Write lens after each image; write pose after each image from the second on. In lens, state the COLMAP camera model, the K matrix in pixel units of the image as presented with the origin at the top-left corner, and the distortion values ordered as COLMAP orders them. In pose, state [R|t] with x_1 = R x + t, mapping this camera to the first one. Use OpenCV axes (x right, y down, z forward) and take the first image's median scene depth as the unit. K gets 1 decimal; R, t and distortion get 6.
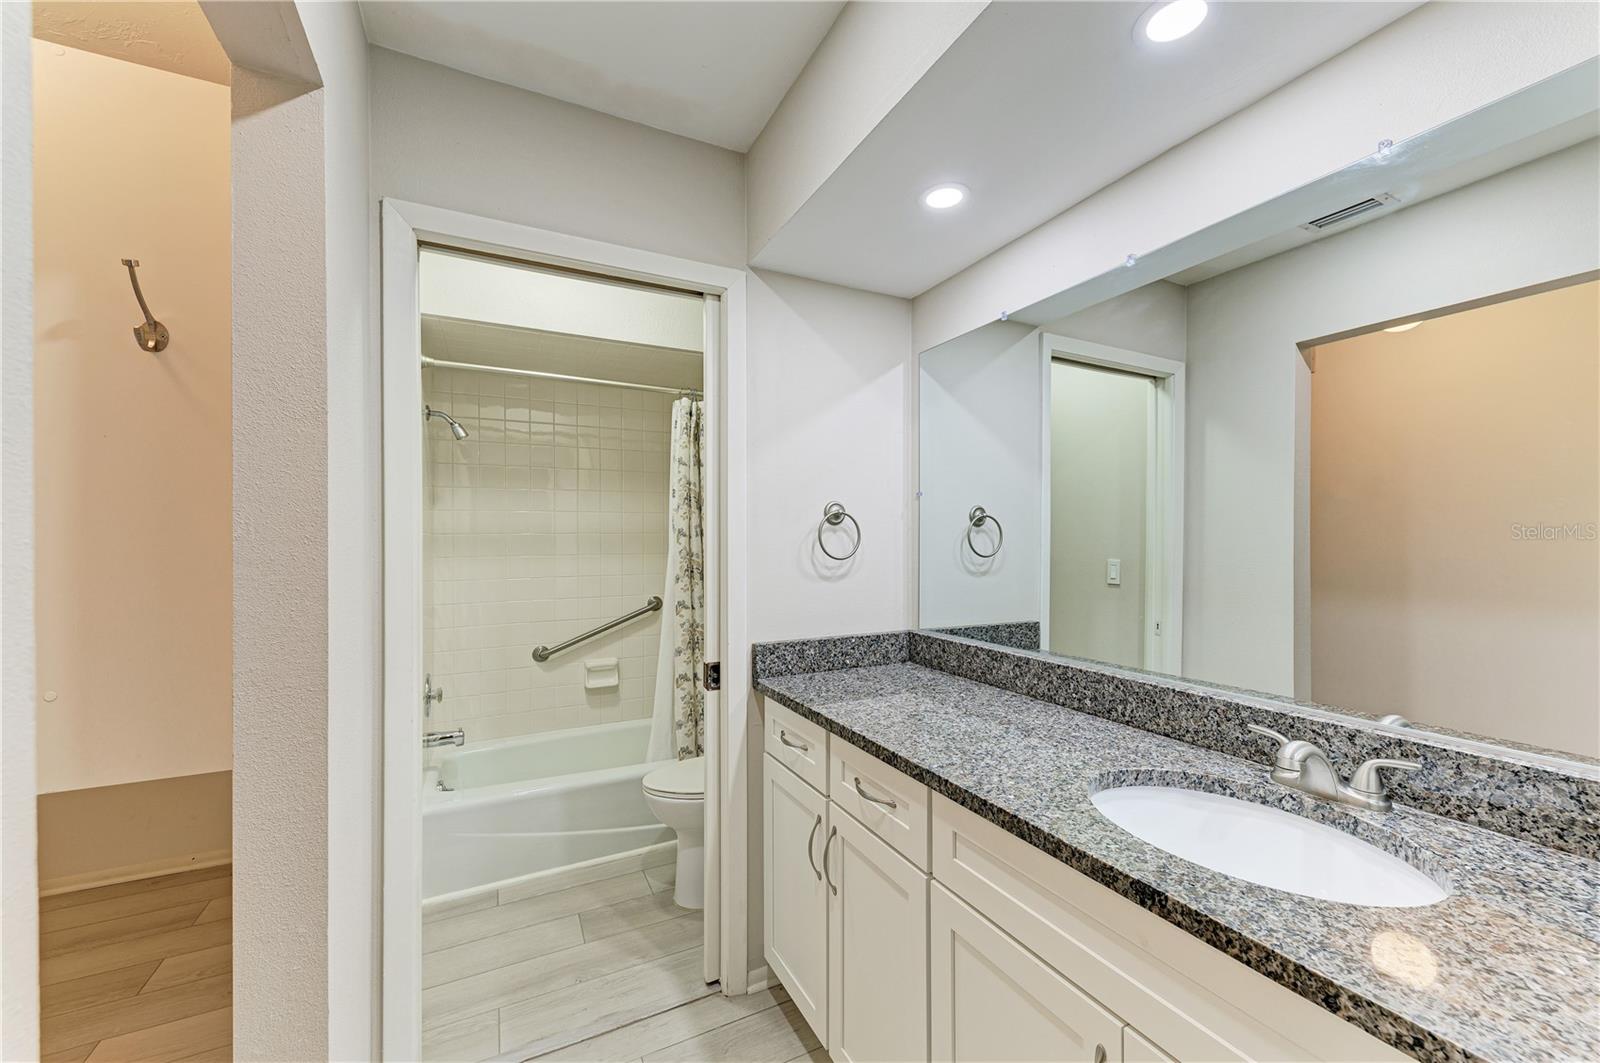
lens RADIAL K [[616.8, 0, 808.9], [0, 616.8, 543.9], [0, 0, 1]] dist [0.023440, -0.009098]
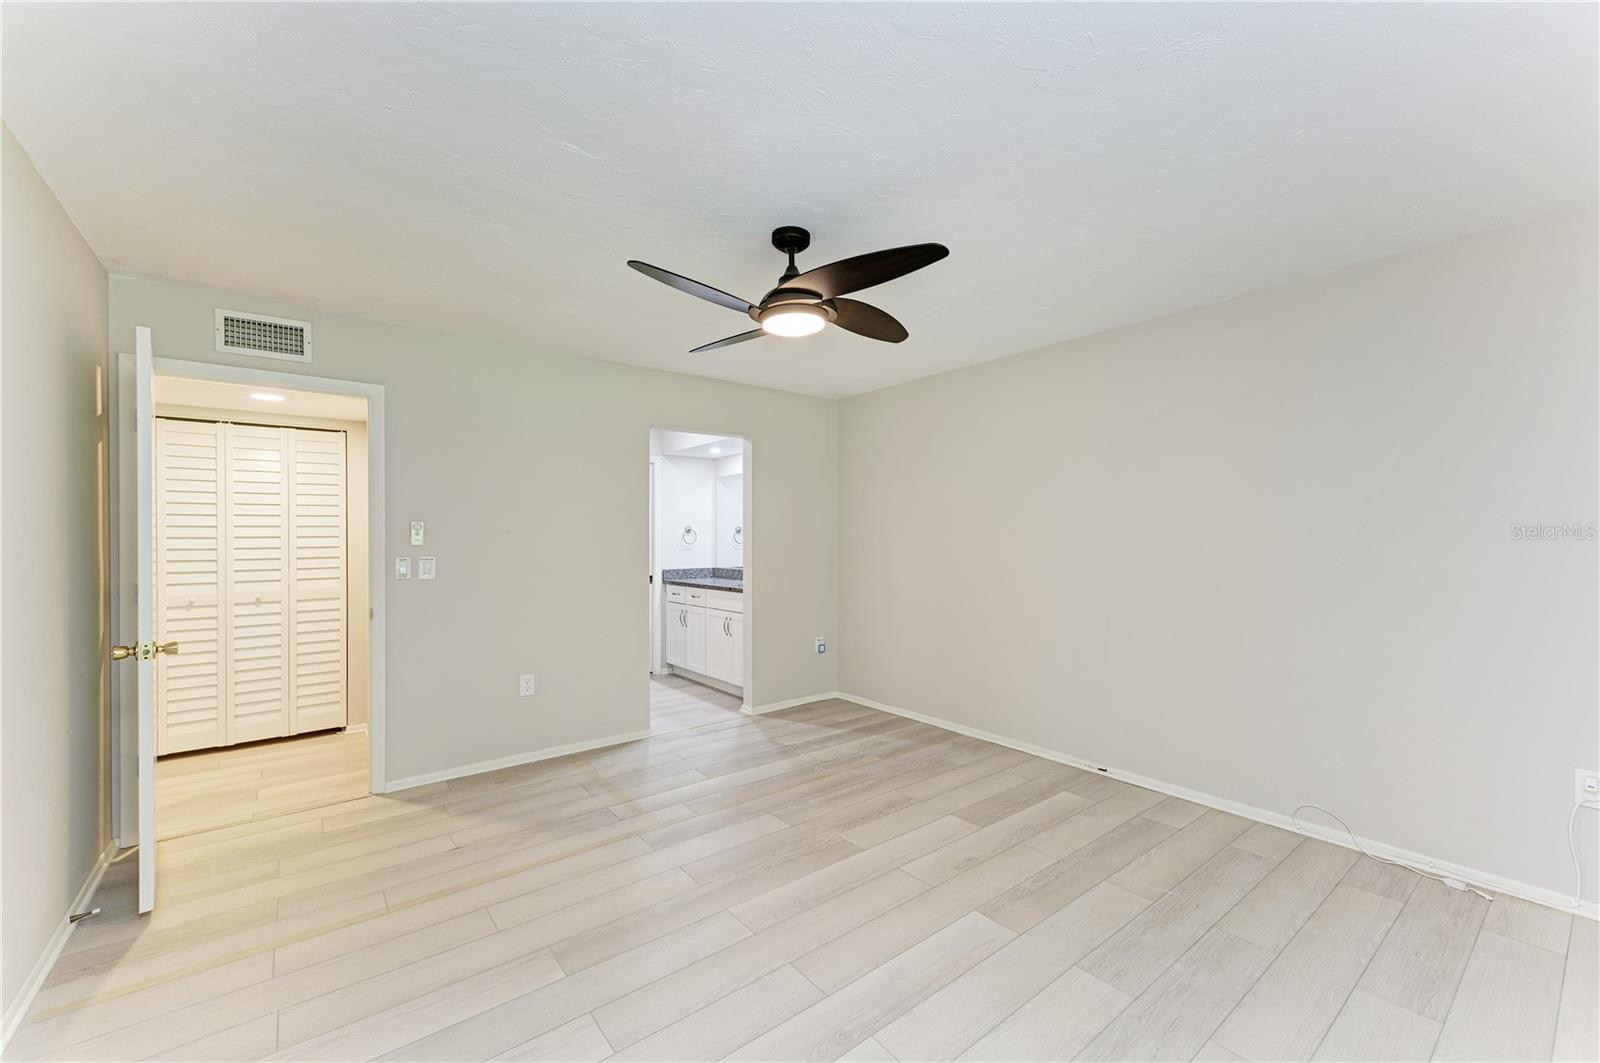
lens RADIAL K [[616.8, 0, 808.9], [0, 616.8, 543.9], [0, 0, 1]] dist [0.023440, -0.009098]
pose [[0.977663, -0.004433, 0.210133, -0.024999], [0.004373, 0.999990, 0.000750, 0.032707], [-0.210134, 0.000186, 0.977673, -2.980339]]
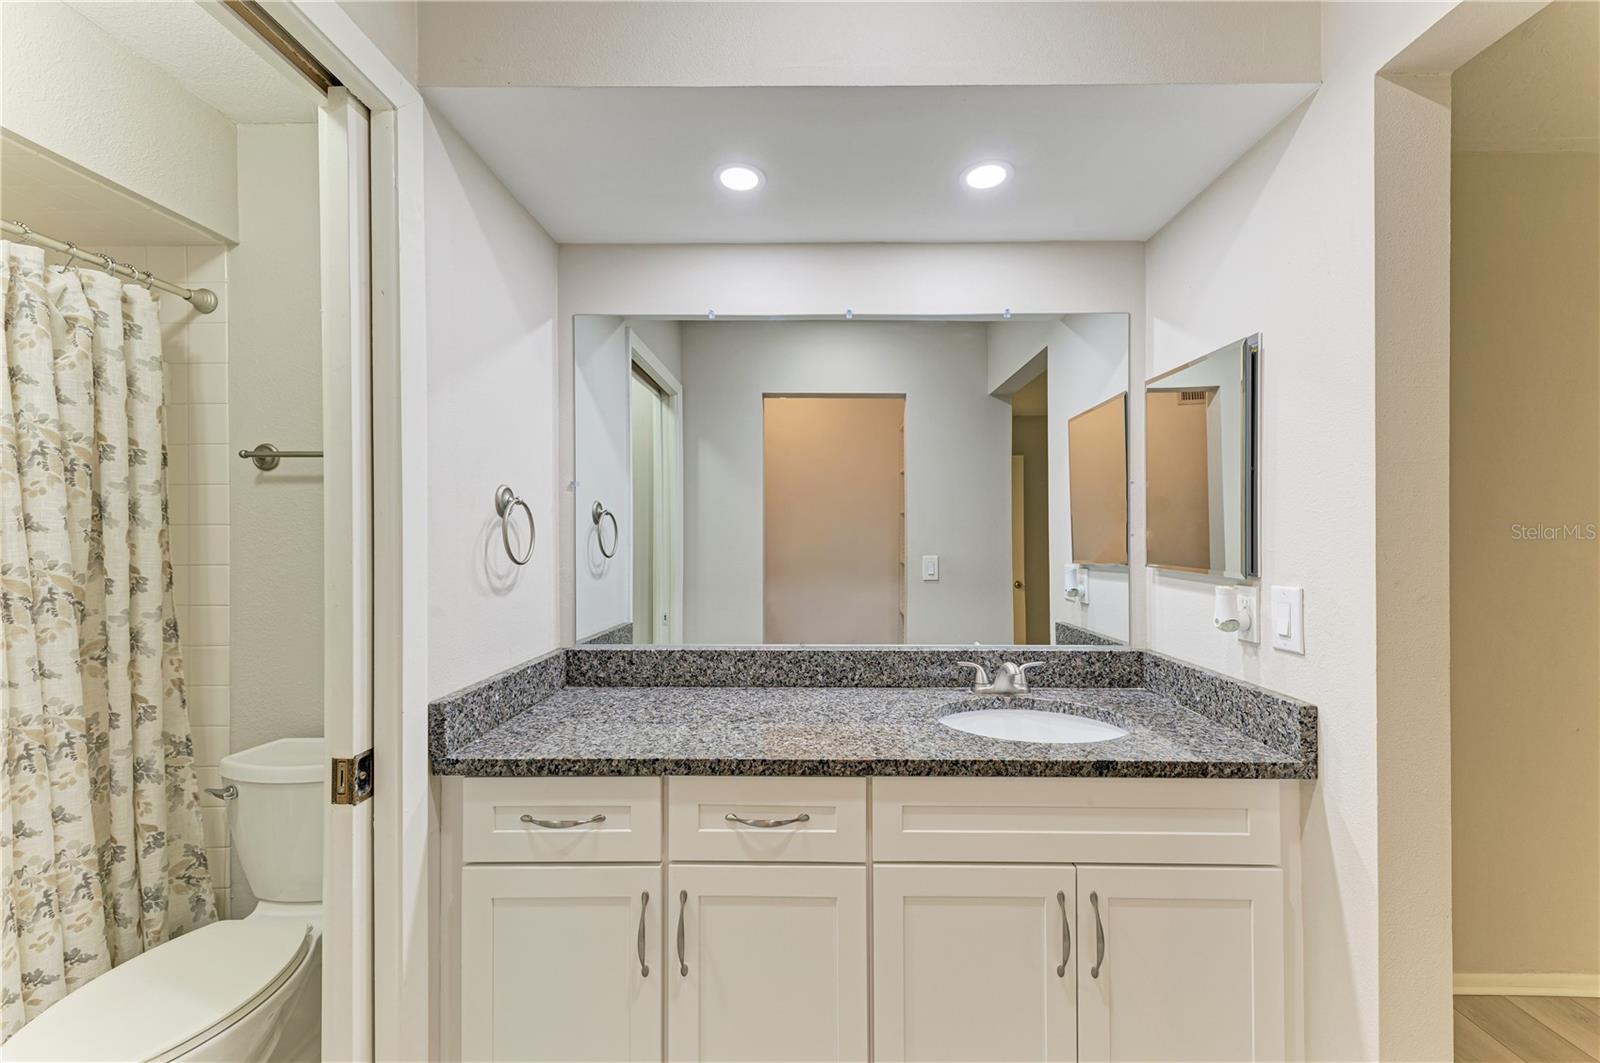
lens RADIAL K [[616.8, 0, 808.9], [0, 616.8, 543.9], [0, 0, 1]] dist [0.023440, -0.009098]
pose [[0.468996, -0.002117, 0.883198, -0.586270], [0.003233, 0.999995, 0.000680, 0.001938], [-0.883195, 0.002537, 0.469000, 0.464961]]
